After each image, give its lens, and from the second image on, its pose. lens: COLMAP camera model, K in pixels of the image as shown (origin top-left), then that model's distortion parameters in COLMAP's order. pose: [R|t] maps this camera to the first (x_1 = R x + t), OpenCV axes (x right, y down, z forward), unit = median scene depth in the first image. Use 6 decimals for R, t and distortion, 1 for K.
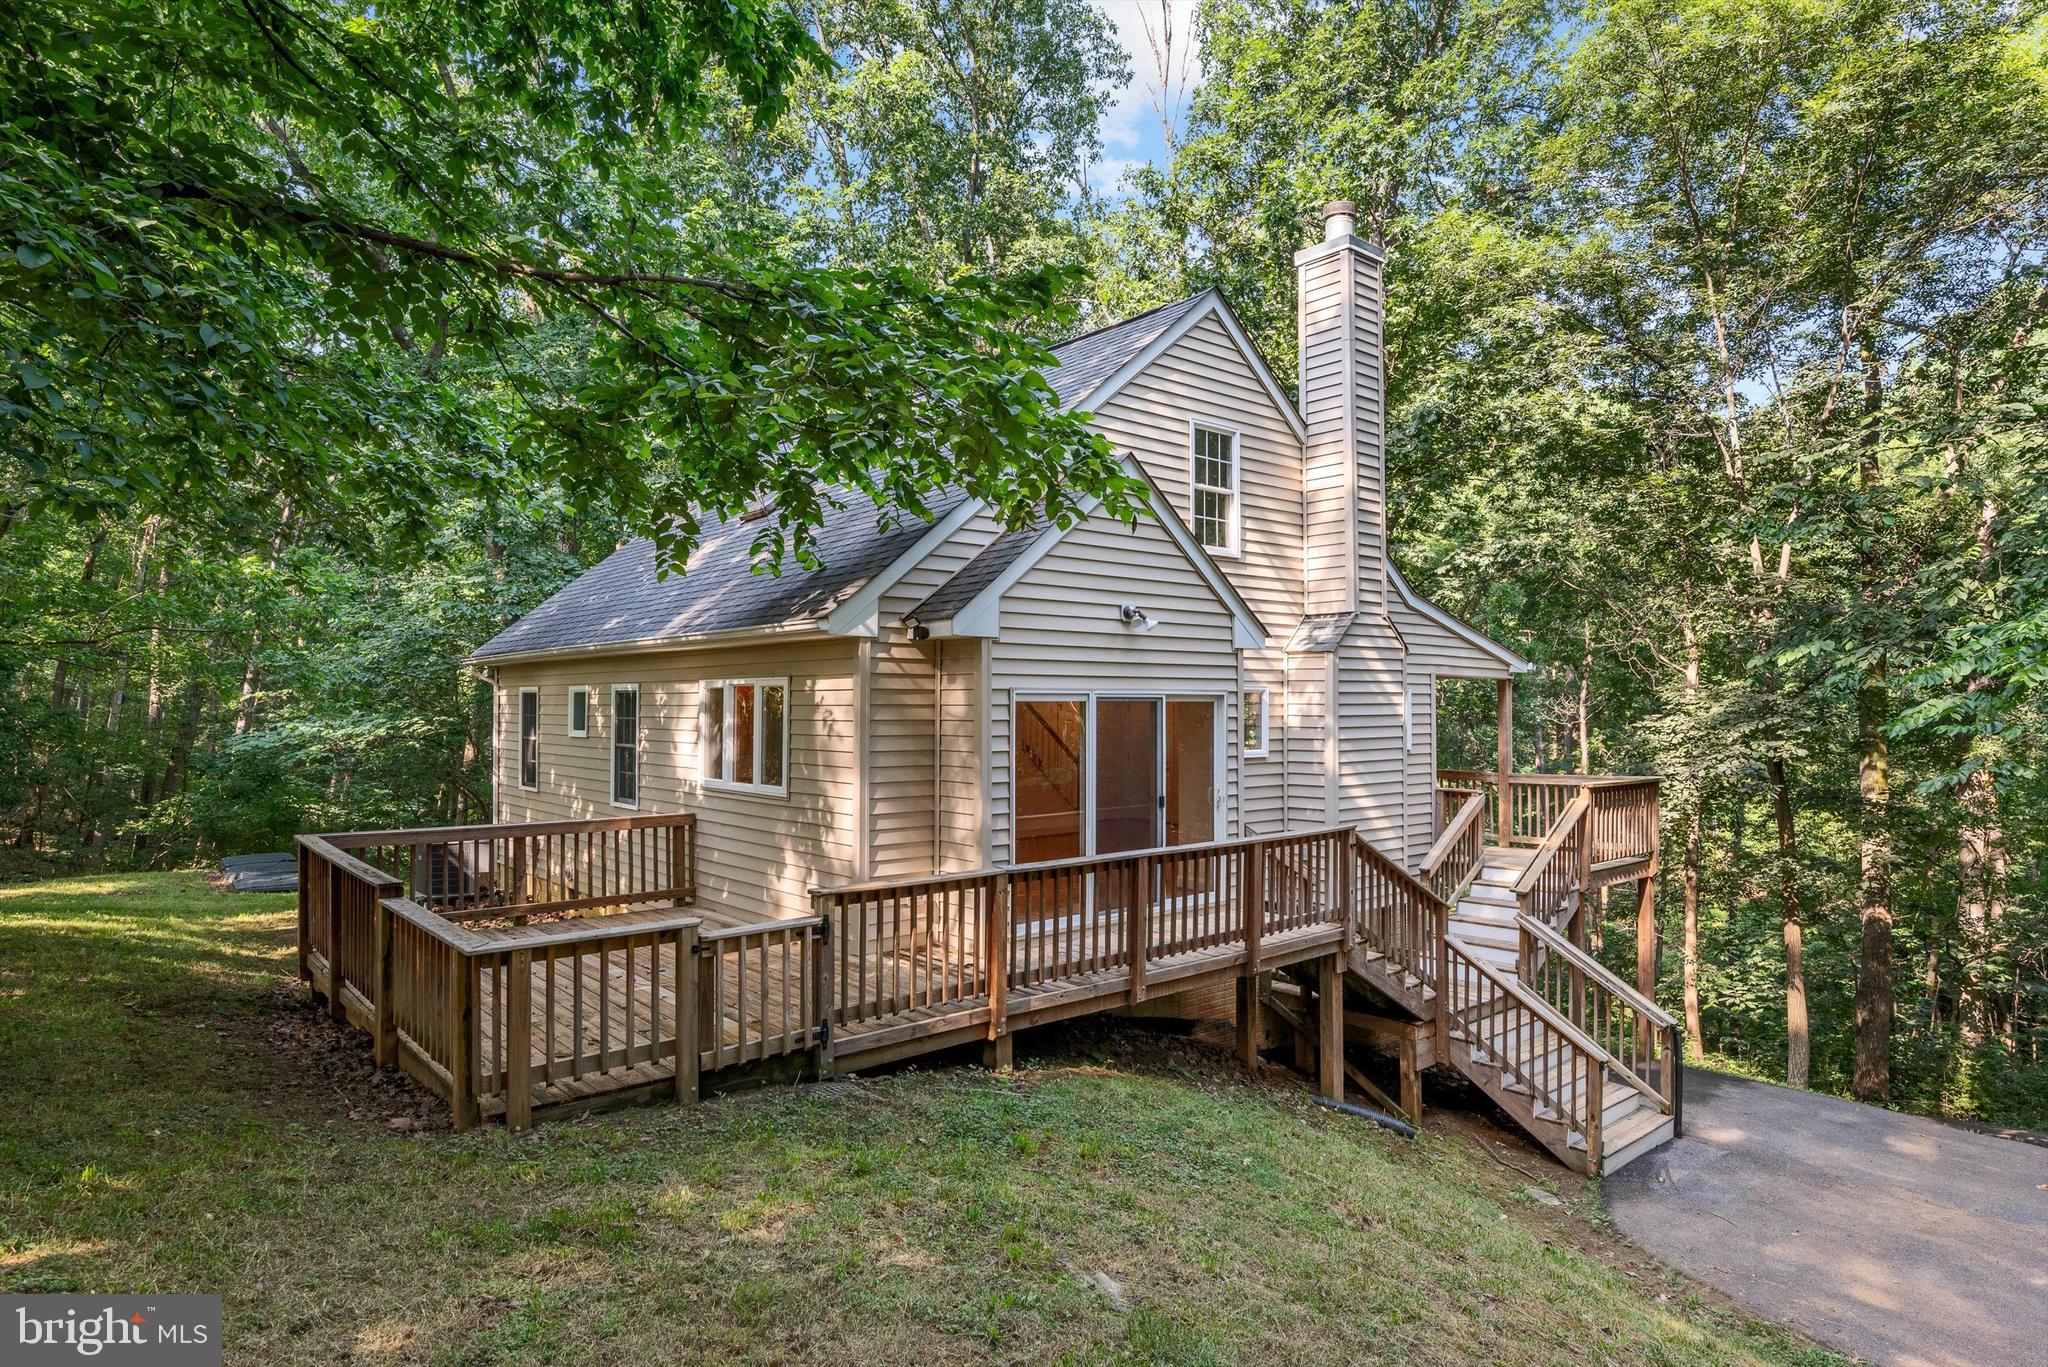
lens RADIAL K [[1158.8, 0, 1025.4], [0, 1158.8, 708.1], [0, 0, 1]] dist [0.002556, 0.000156]
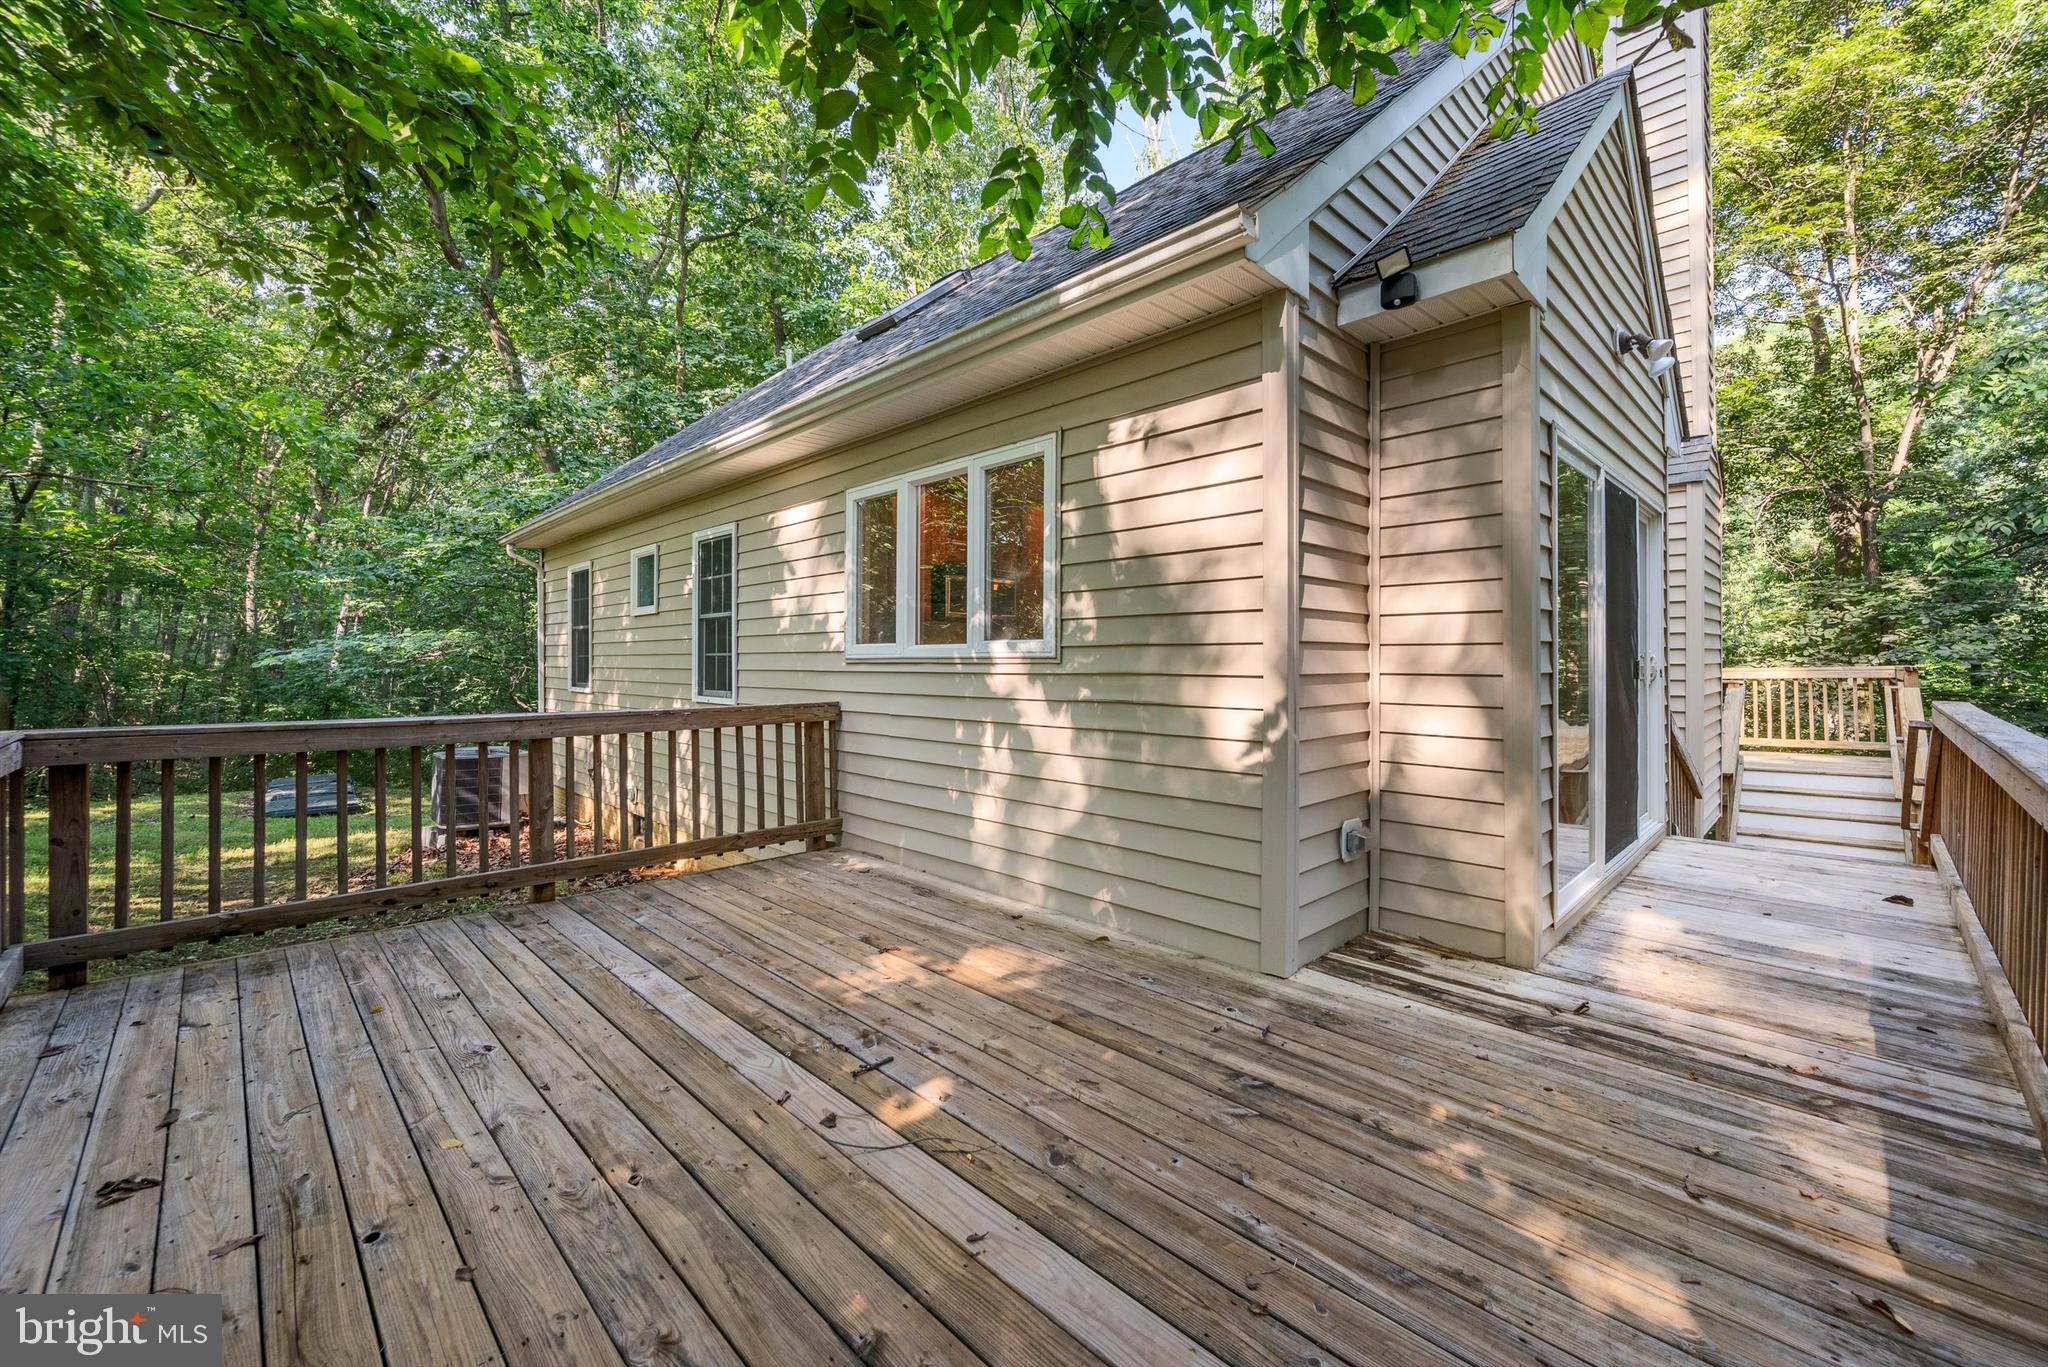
lens RADIAL K [[813.7, 0, 1036.2], [0, 813.7, 675.5], [0, 0, 1]] dist [0.000840, 0.000198]
pose [[0.996392, -0.006071, 0.084653, -0.217551], [0.005393, 0.999952, 0.008232, 0.074063], [-0.084699, -0.007746, 0.996376, 0.553636]]
